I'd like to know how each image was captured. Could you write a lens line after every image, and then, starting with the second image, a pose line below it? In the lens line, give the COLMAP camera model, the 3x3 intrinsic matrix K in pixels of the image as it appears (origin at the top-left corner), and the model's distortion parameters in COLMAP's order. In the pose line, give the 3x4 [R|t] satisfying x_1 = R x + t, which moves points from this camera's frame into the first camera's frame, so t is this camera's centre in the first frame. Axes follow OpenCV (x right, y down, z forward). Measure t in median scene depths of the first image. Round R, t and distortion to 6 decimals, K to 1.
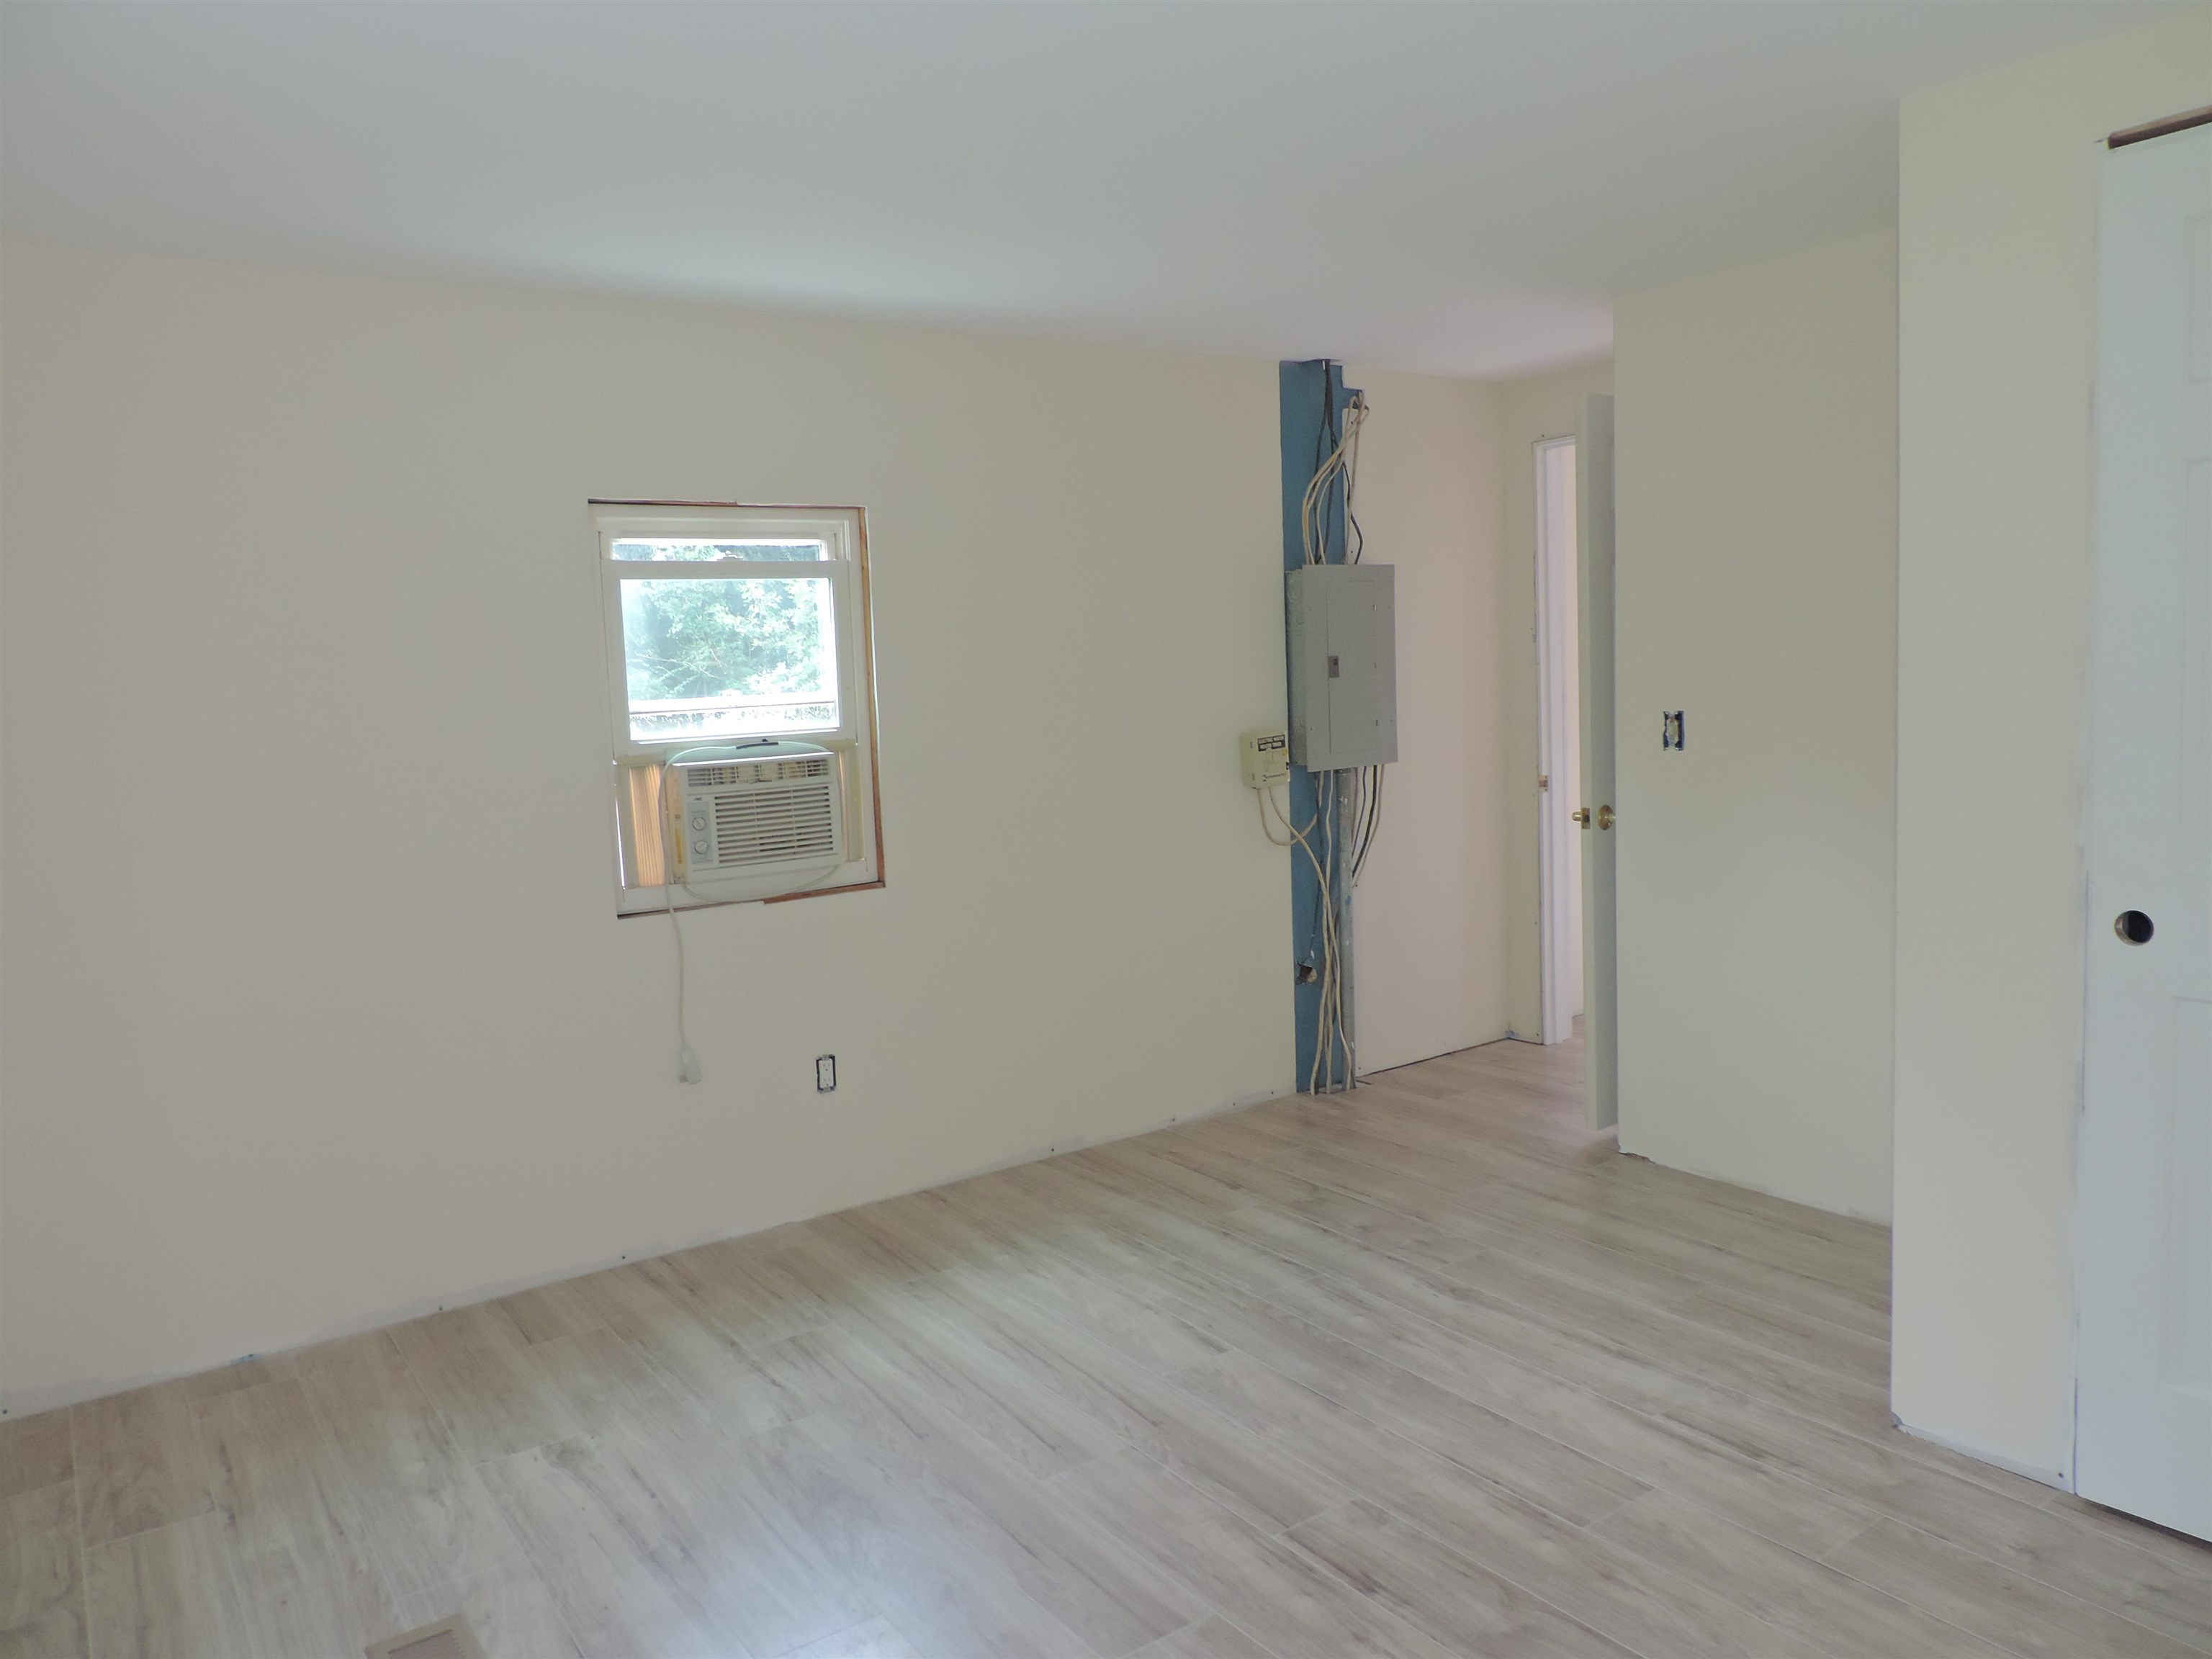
lens RADIAL K [[1580.2, 0, 1079.5], [0, 1580.2, 829.5], [0, 0, 1]] dist [-0.009859, -0.006031]
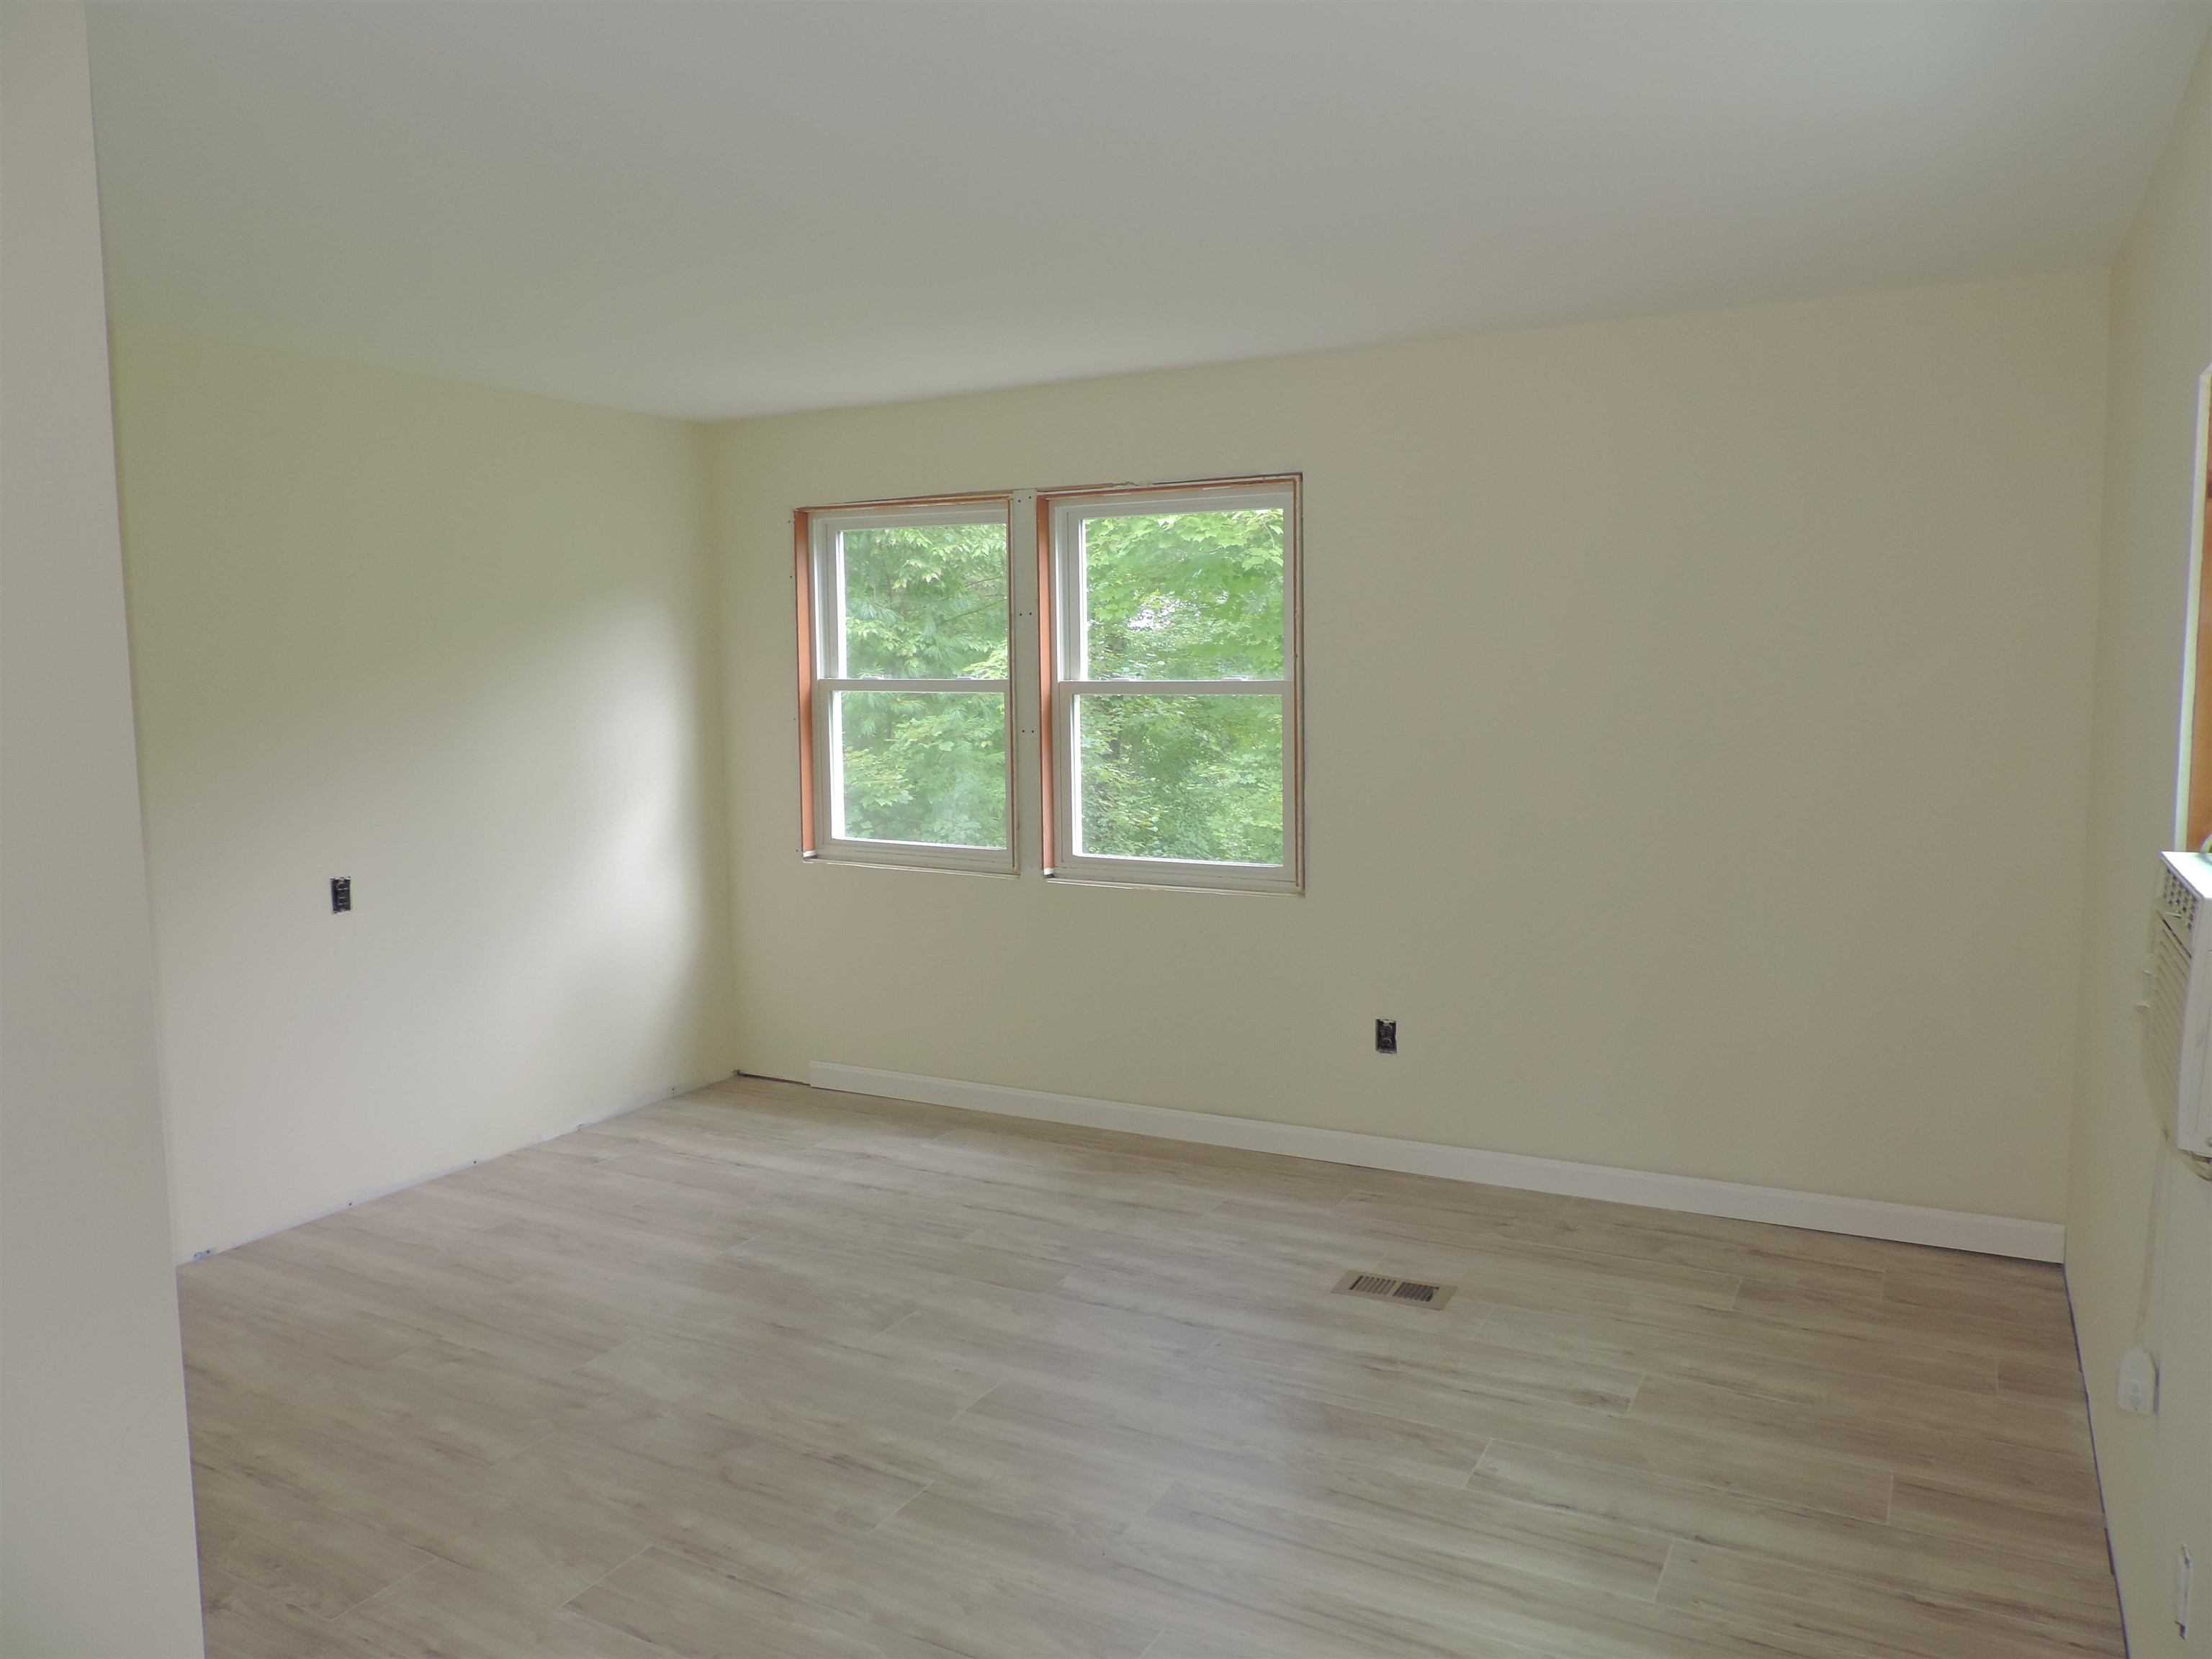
lens RADIAL K [[1580.2, 0, 1079.5], [0, 1580.2, 829.5], [0, 0, 1]] dist [-0.009859, -0.006031]
pose [[-0.898923, 0.099236, -0.426719, 0.439263], [0.003618, 0.975656, 0.219275, -0.231321], [0.438091, 0.195568, -0.877399, 1.848689]]
